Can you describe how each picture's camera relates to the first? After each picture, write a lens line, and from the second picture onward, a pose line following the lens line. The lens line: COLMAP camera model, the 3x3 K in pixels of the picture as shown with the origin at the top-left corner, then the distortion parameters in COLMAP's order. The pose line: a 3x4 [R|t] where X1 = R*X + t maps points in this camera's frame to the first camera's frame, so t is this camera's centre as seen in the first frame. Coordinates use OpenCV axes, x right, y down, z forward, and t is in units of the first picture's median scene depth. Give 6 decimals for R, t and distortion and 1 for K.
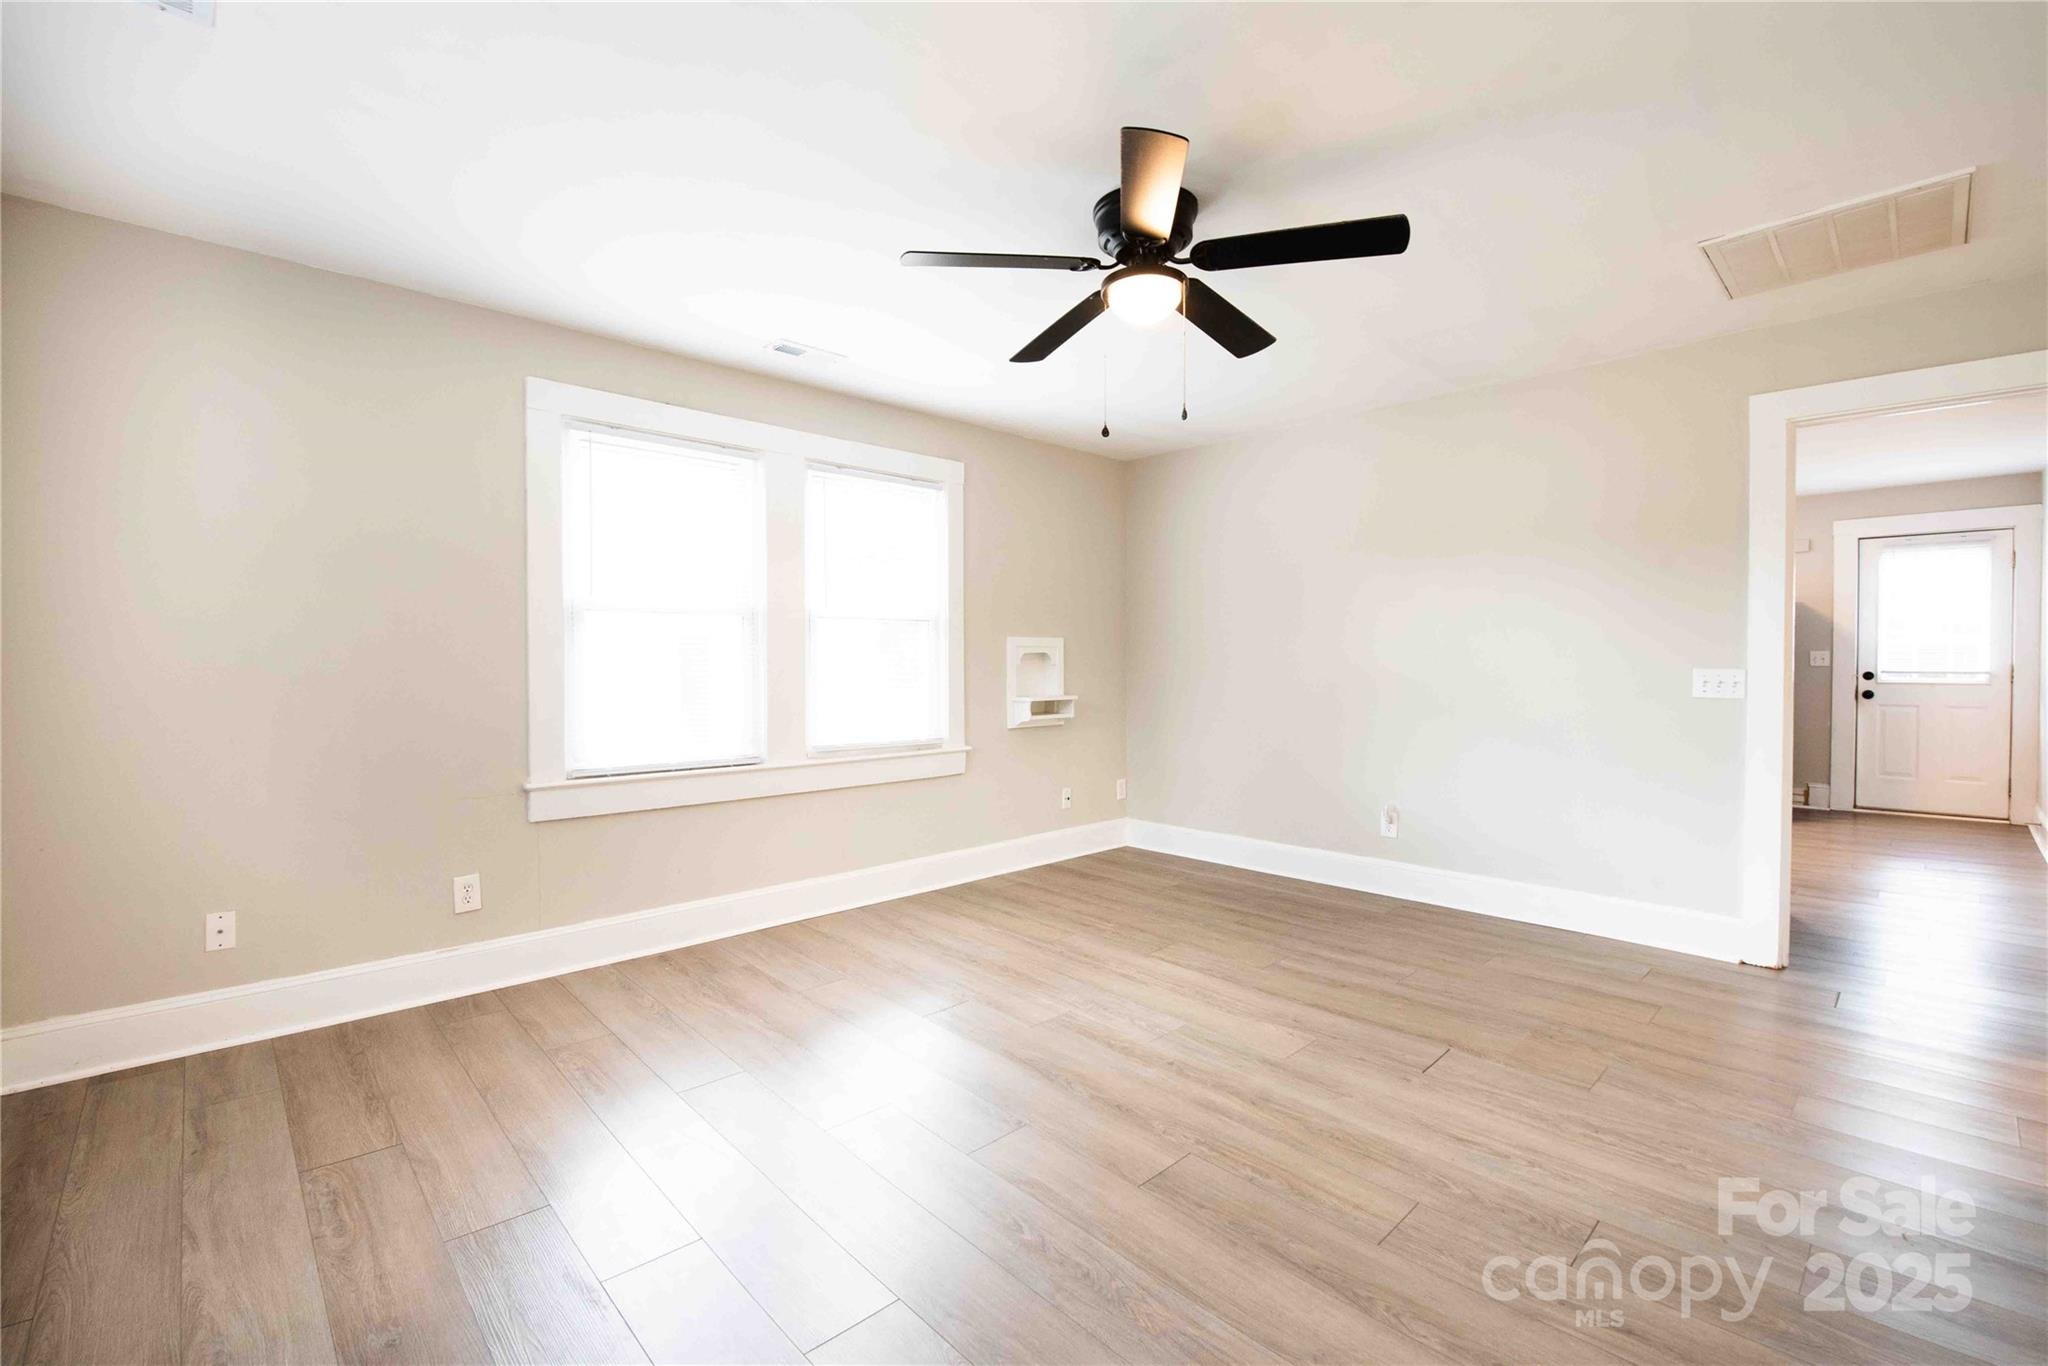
lens RADIAL K [[888.5, 0, 1024.0], [0, 888.5, 683.0], [0, 0, 1]] dist [-0.000440, 0.000002]
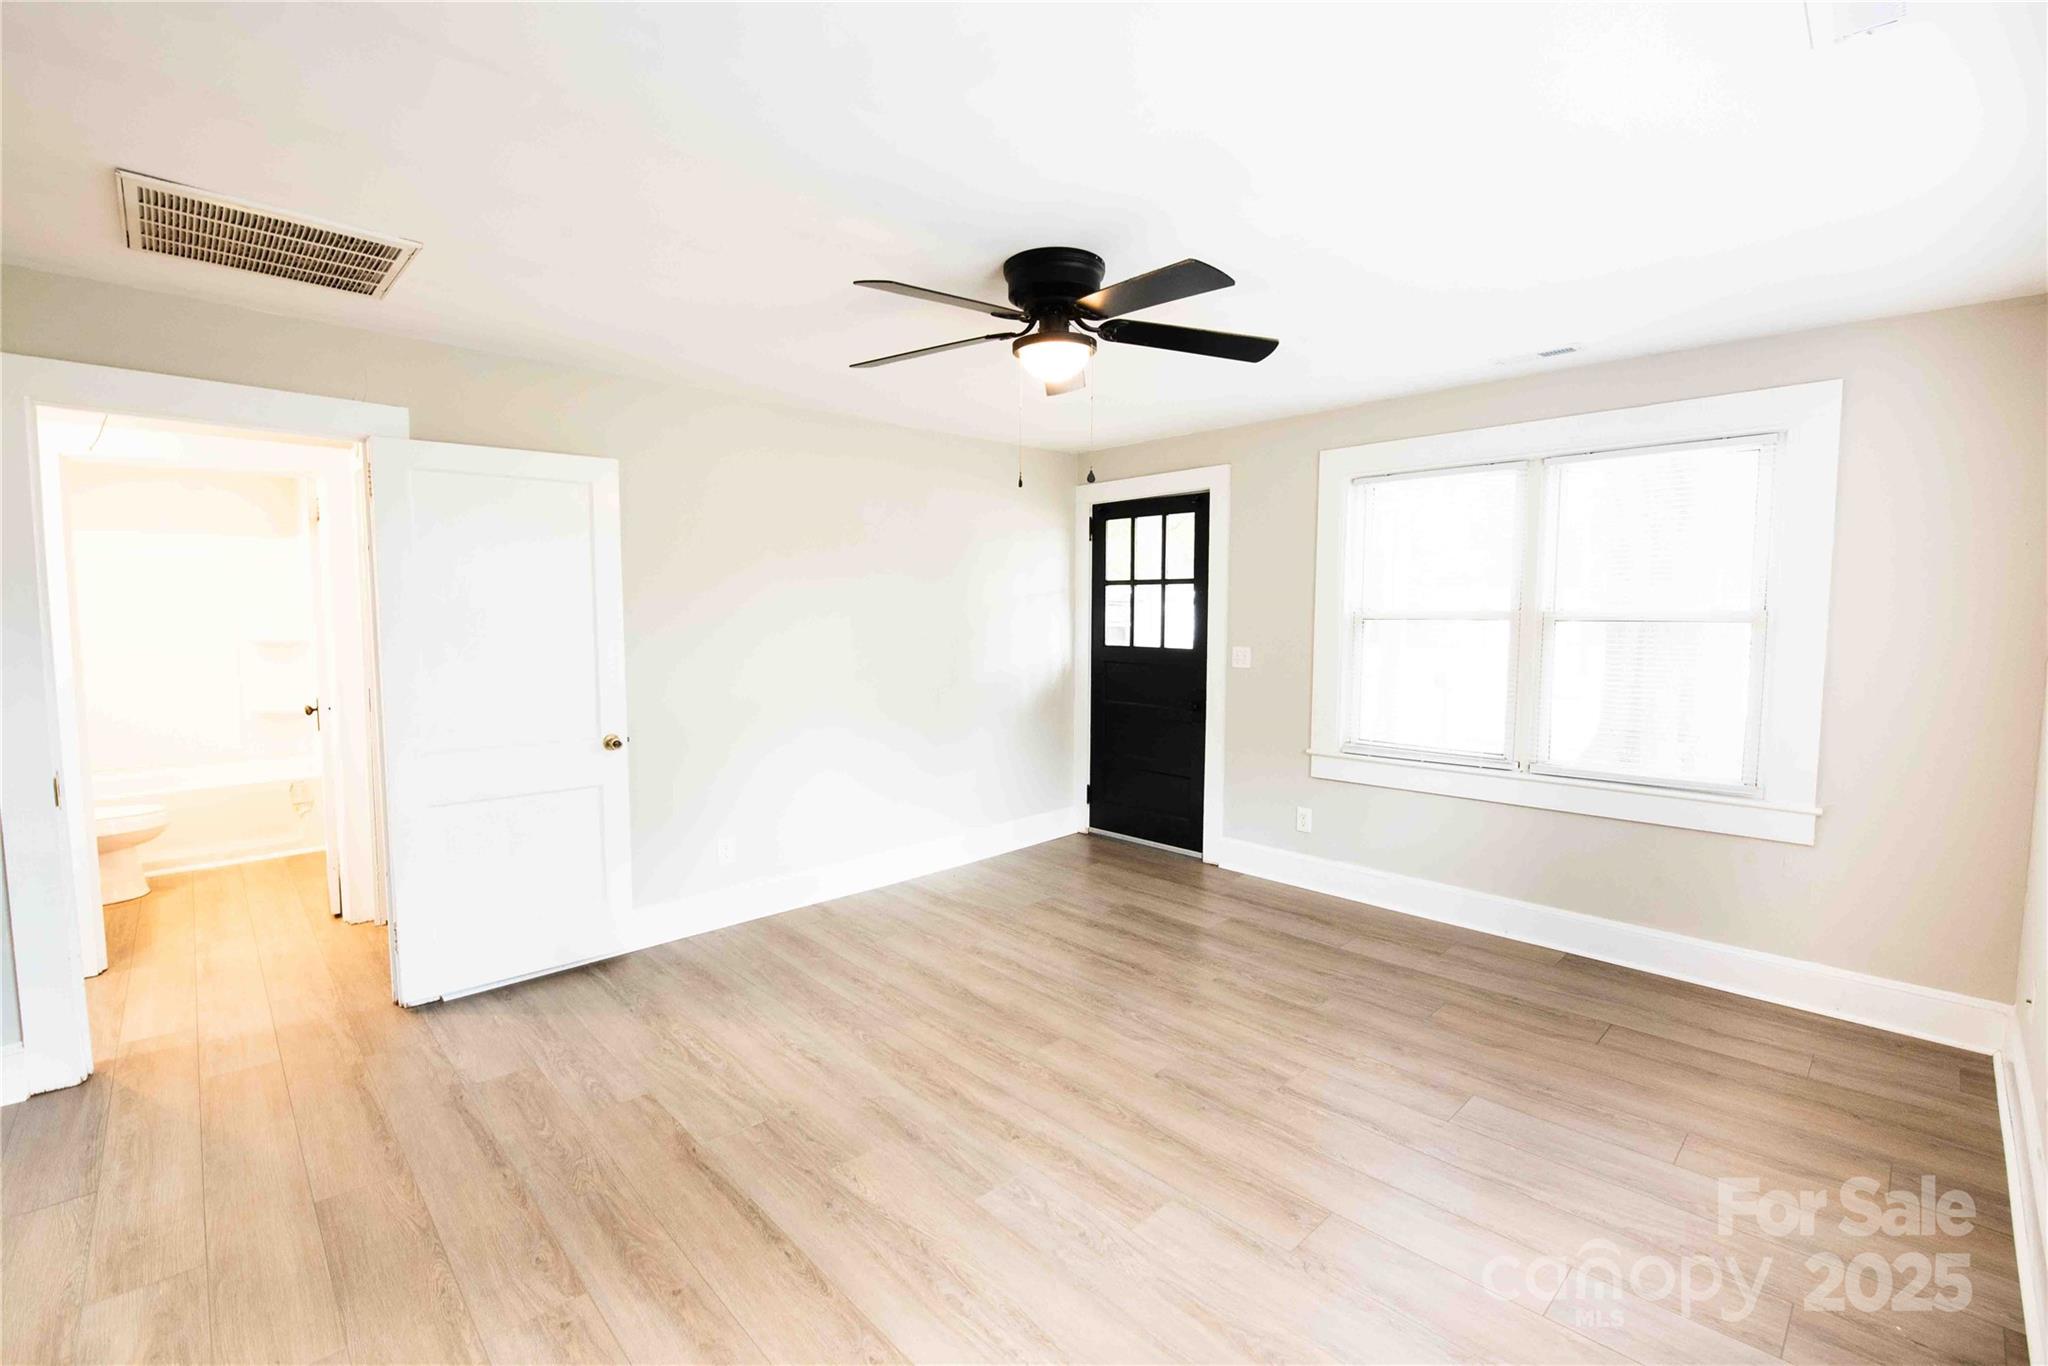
lens RADIAL K [[888.5, 0, 1024.0], [0, 888.5, 683.0], [0, 0, 1]] dist [-0.000440, 0.000002]
pose [[-0.999987, -0.000125, -0.005184, 0.152131], [-0.000696, 0.993911, 0.110184, -0.146344], [0.005139, 0.110186, -0.993898, 1.775269]]
